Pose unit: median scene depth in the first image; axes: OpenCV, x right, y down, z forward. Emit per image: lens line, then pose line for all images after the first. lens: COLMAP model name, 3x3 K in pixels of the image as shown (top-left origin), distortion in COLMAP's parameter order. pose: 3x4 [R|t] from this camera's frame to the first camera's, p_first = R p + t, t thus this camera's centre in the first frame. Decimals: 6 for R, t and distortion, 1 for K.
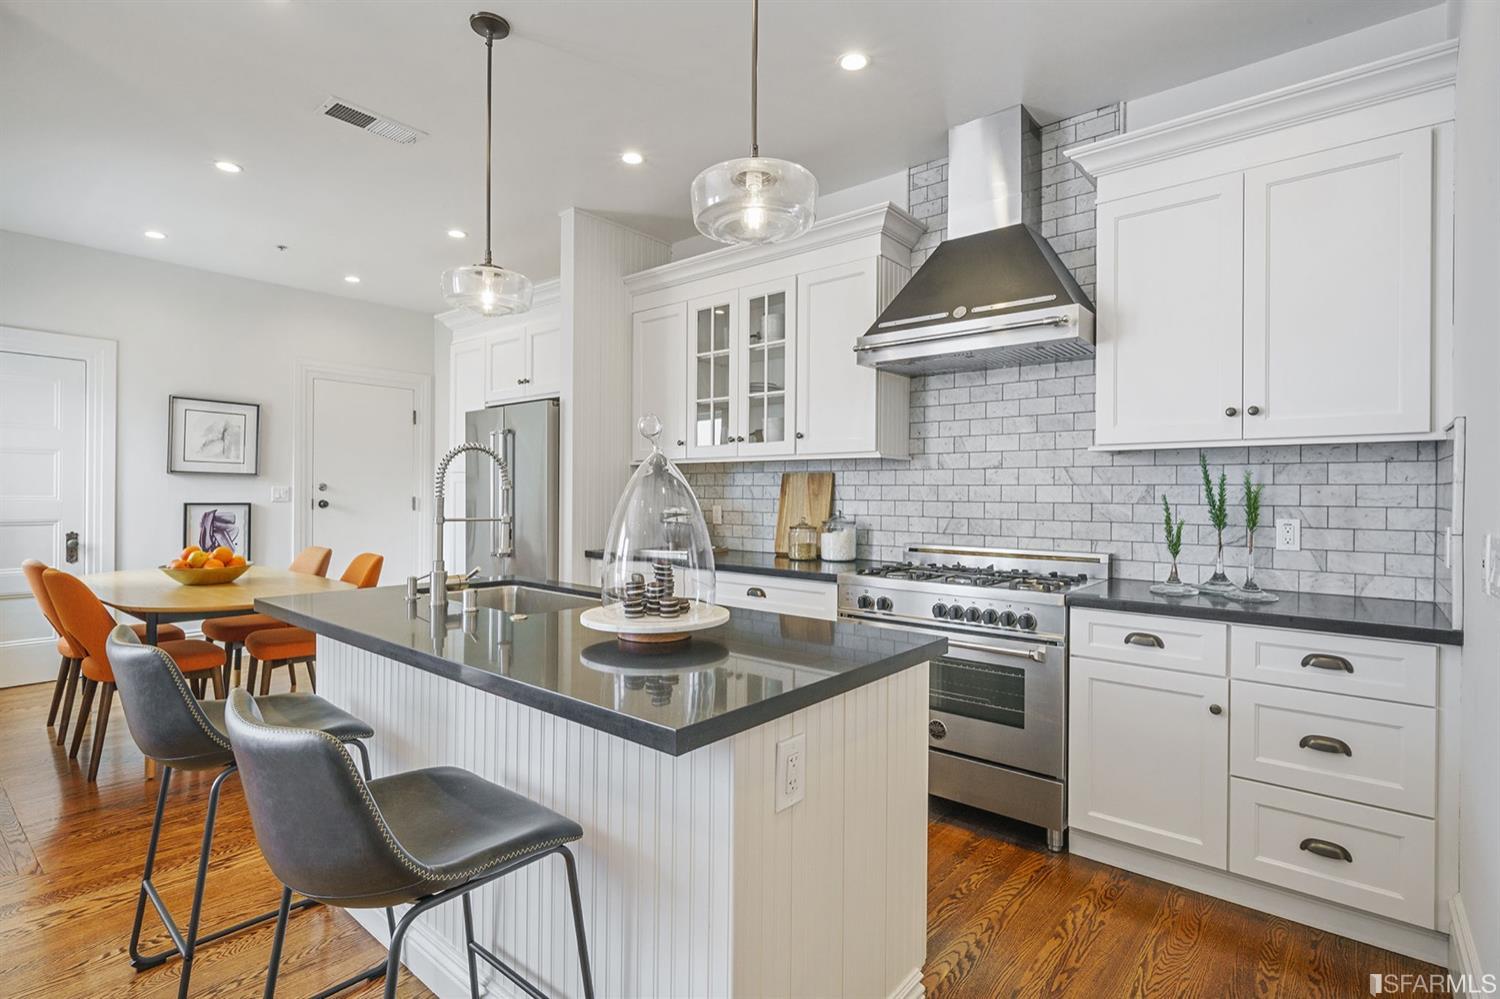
lens RADIAL K [[719.1, 0, 746.2], [0, 719.1, 495.8], [0, 0, 1]] dist [-0.000616, -0.001026]
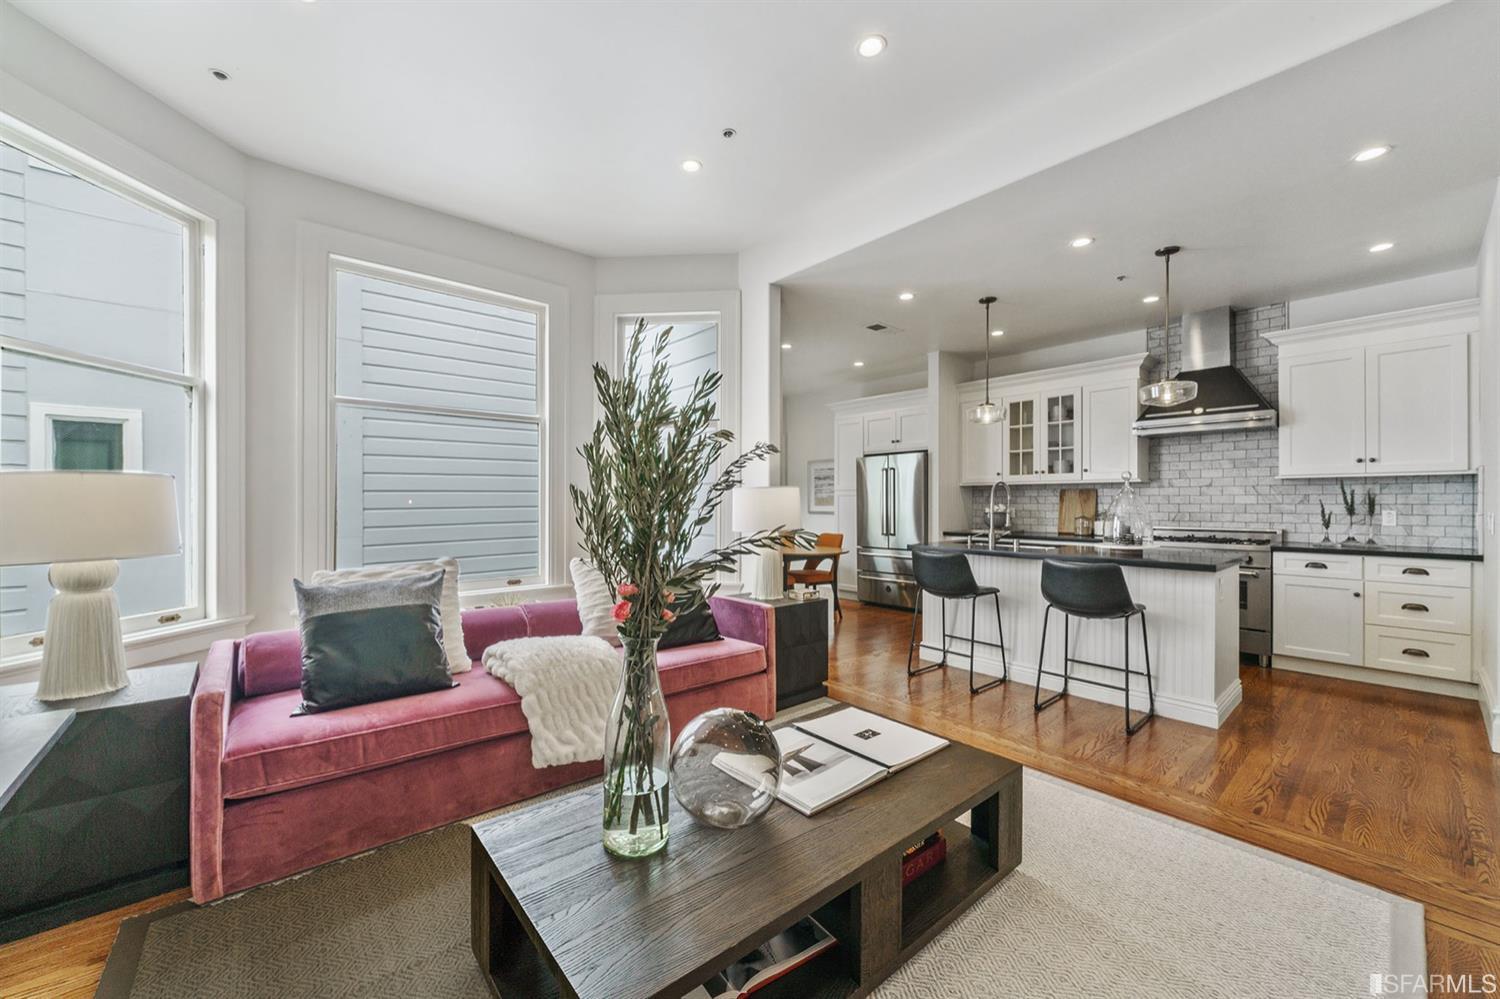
lens RADIAL K [[560.0, 0, 752.6], [0, 560.0, 502.7], [0, 0, 1]] dist [-0.006563, 0.000520]
pose [[0.985684, -0.008387, -0.168393, -0.773058], [0.008252, 0.999965, -0.001498, -0.003337], [0.168399, 0.000087, 0.985719, -0.873641]]
